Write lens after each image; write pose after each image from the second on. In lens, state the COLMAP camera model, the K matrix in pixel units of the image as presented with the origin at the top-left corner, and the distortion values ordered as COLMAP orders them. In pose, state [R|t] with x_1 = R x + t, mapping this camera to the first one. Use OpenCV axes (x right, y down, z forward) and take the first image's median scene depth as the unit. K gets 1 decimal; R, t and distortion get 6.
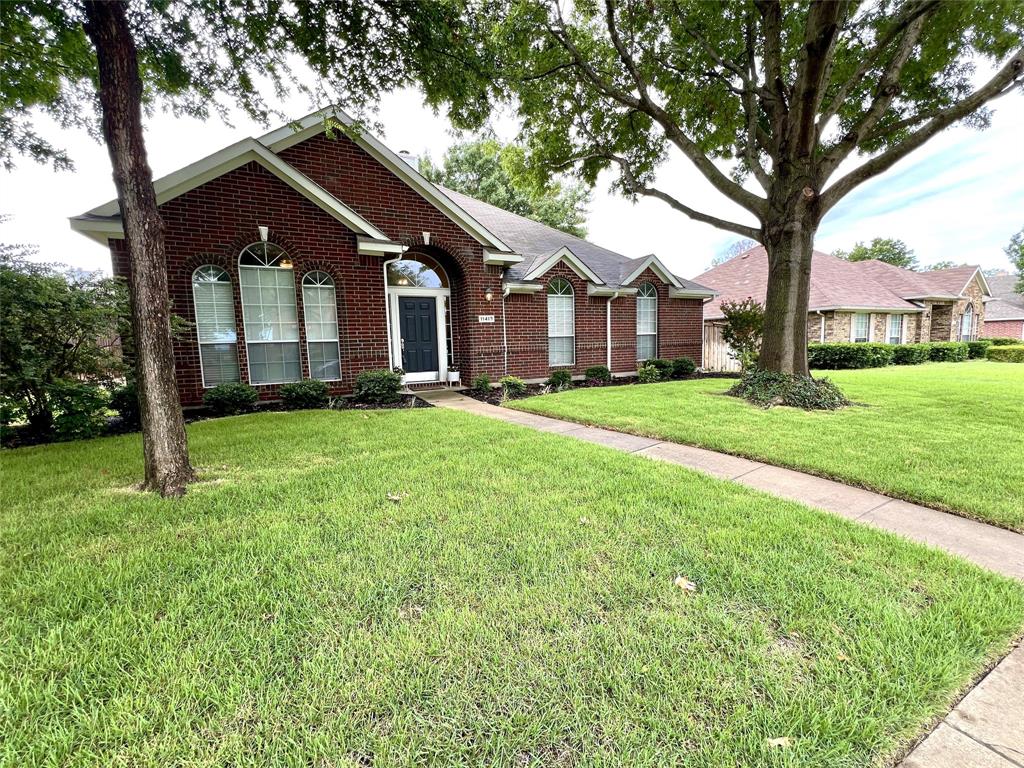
lens RADIAL K [[417.8, 0, 517.5], [0, 417.8, 385.5], [0, 0, 1]] dist [-0.002339, -0.000475]
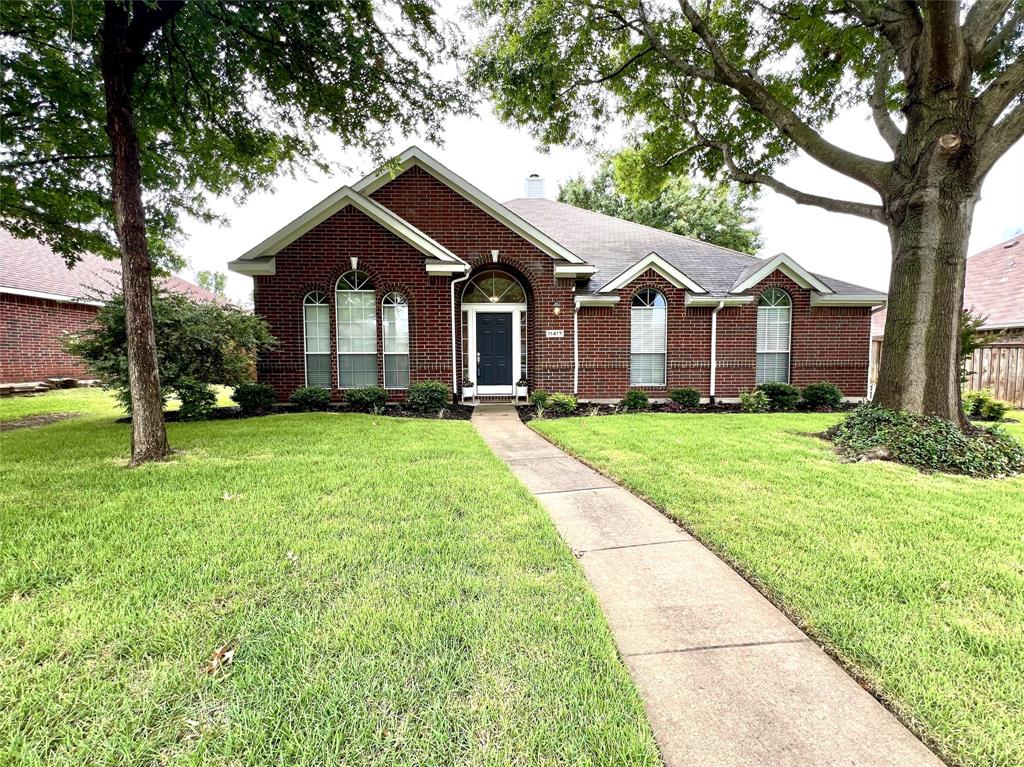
lens RADIAL K [[417.8, 0, 517.5], [0, 417.8, 385.0], [0, 0, 1]] dist [-0.002339, -0.000475]
pose [[0.908739, 0.048049, -0.414590, 0.254663], [-0.063226, 0.997735, -0.022951, -0.014295], [0.412548, 0.047070, 0.909719, 0.095236]]
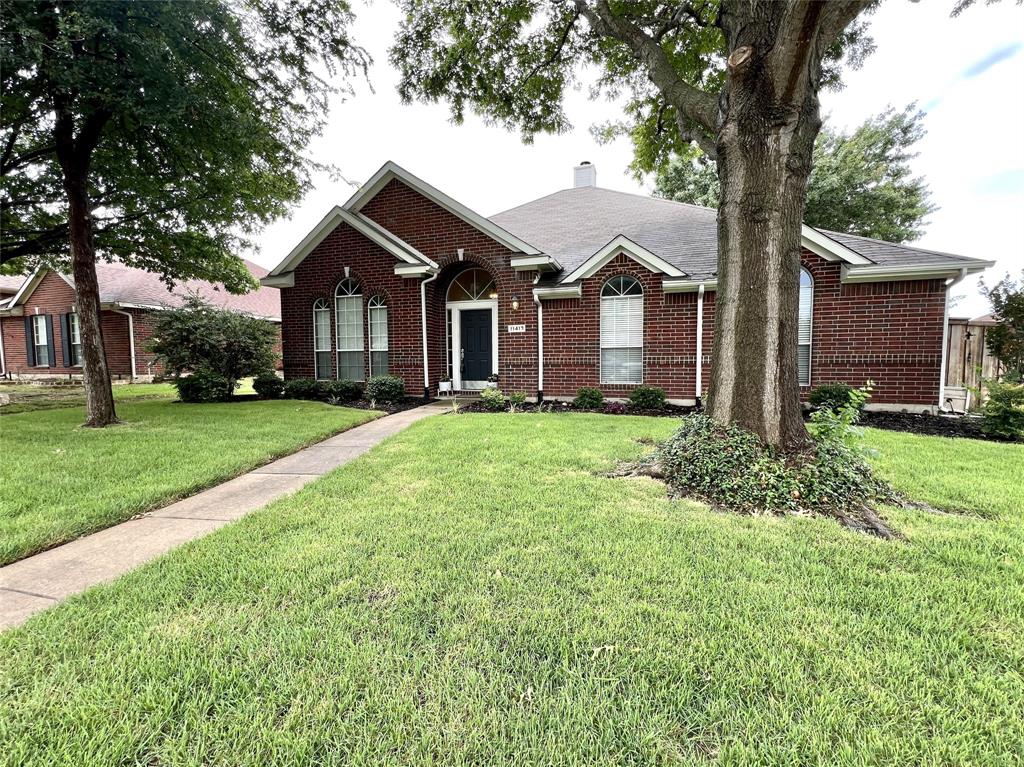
lens RADIAL K [[421.5, 0, 516.4], [0, 421.5, 384.9], [0, 0, 1]] dist [-0.001368, 0.000202]
pose [[0.706225, 0.066790, -0.704830, 0.610589], [-0.084825, 0.996351, 0.009421, -0.042513], [0.702888, 0.053134, 0.709314, 0.333769]]
